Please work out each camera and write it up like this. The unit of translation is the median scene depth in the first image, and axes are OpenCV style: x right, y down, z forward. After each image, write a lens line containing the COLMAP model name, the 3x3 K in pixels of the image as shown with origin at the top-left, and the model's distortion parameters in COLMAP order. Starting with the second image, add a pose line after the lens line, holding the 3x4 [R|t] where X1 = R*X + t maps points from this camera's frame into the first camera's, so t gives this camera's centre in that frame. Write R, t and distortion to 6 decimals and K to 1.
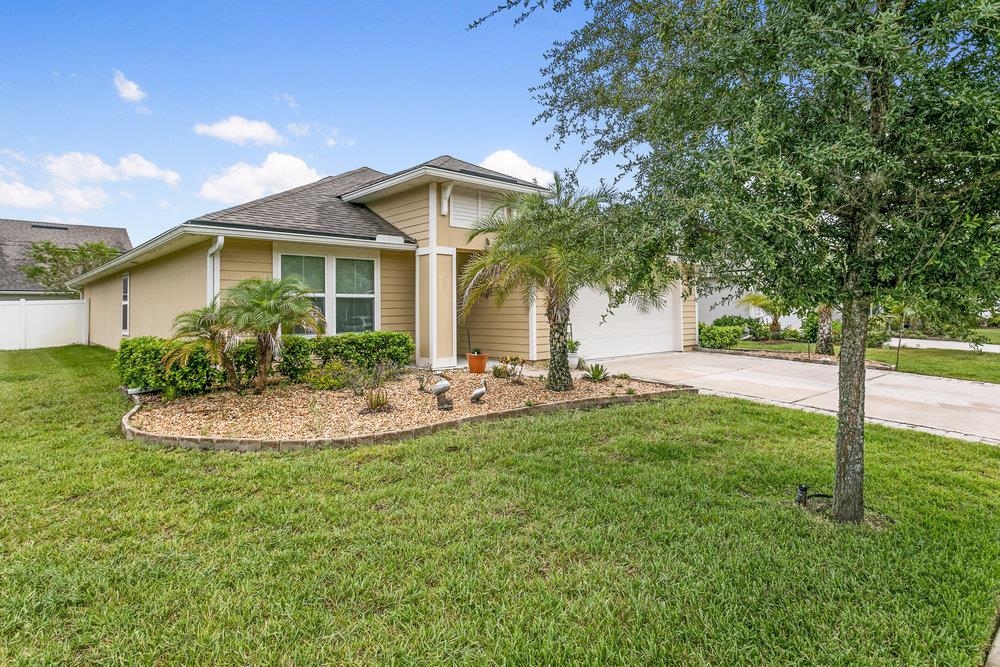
lens RADIAL K [[555.9, 0, 499.6], [0, 555.9, 327.6], [0, 0, 1]] dist [0.001775, 0.000224]
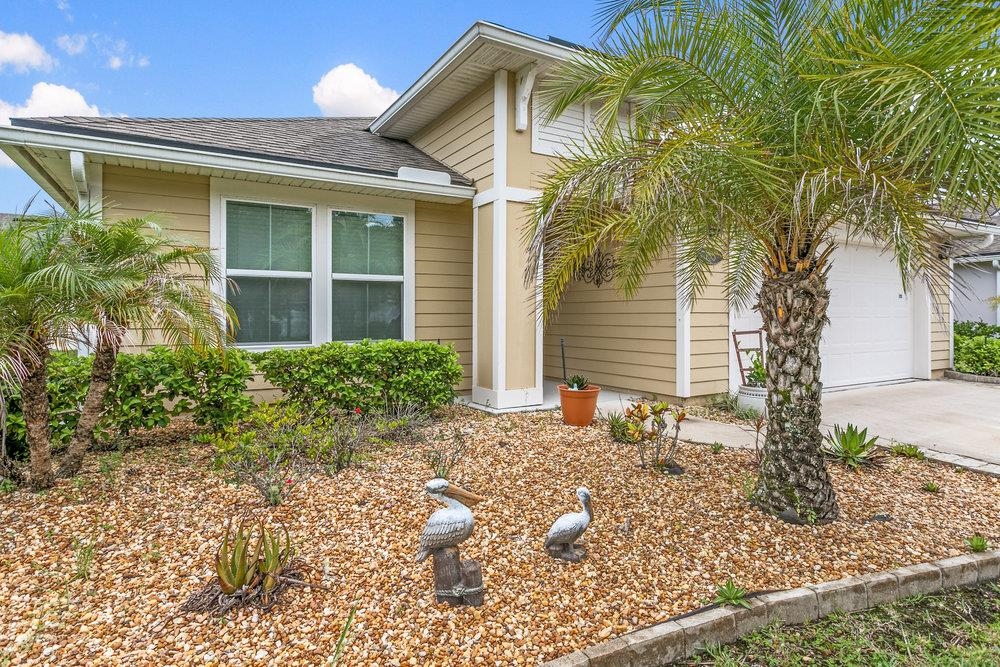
lens RADIAL K [[555.9, 0, 499.9], [0, 555.9, 315.8], [0, 0, 1]] dist [0.001775, 0.000224]
pose [[0.979612, 0.009466, -0.200677, -0.008196], [-0.015027, 0.999544, -0.026206, -0.004313], [0.200338, 0.028687, 0.979307, 0.463000]]
